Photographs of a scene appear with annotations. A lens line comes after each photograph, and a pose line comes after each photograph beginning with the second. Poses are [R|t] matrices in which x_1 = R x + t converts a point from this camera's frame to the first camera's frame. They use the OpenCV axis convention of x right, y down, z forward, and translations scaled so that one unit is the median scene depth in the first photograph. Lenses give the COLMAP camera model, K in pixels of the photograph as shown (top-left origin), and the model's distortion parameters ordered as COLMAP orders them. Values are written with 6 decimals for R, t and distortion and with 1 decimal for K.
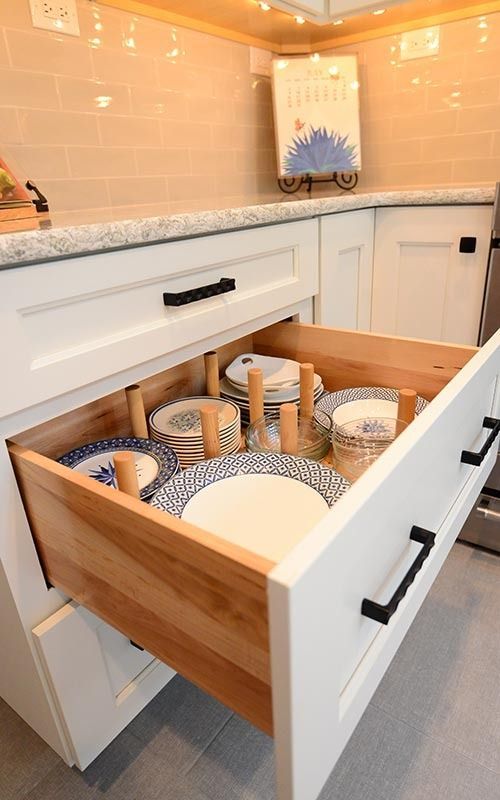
lens RADIAL K [[505.5, 0, 247.9], [0, 505.5, 404.5], [0, 0, 1]] dist [-0.004006, 0.000097]
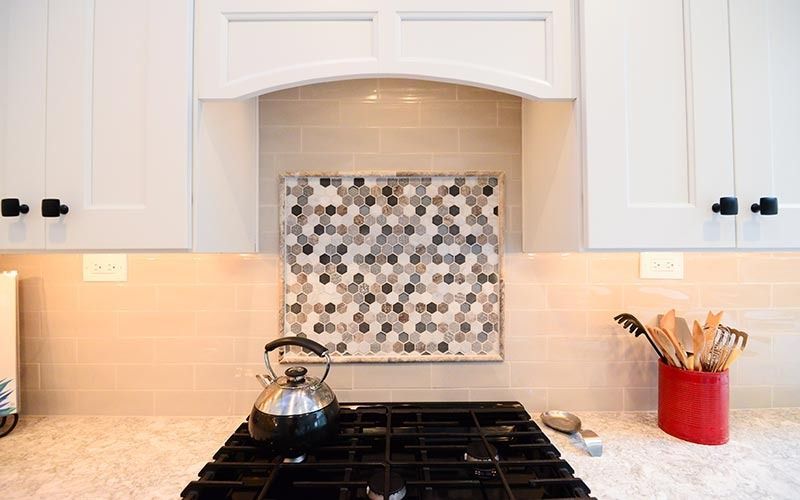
lens RADIAL K [[369.2, 0, 403.8], [0, 369.2, 248.8], [0, 0, 1]] dist [-0.018402, -0.000790]
pose [[0.794717, 0.058818, 0.604123, 0.350040], [0.196852, 0.916522, -0.348190, -0.398878], [-0.574172, 0.395635, 0.716797, 0.216688]]
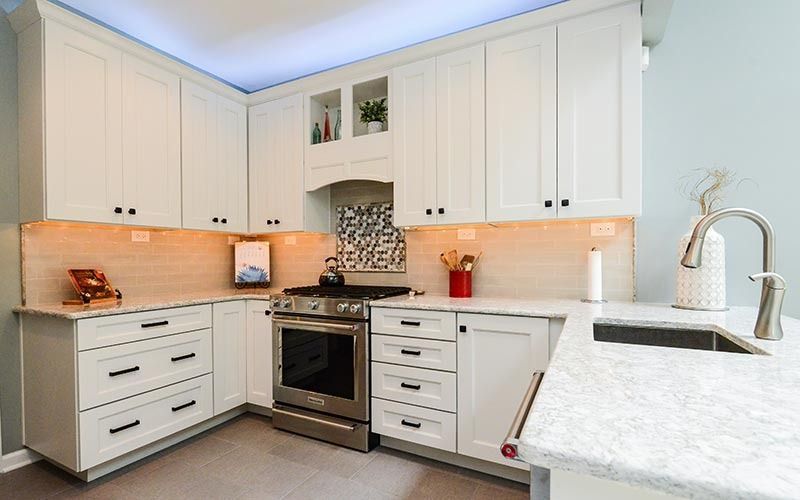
lens RADIAL K [[393.7, 0, 386.8], [0, 393.7, 264.2], [0, 0, 1]] dist [0.007478, 0.000147]
pose [[0.988903, 0.050247, 0.139810, 0.541105], [0.007083, 0.924052, -0.382201, 0.227751], [-0.148396, 0.378950, 0.913442, -0.961353]]
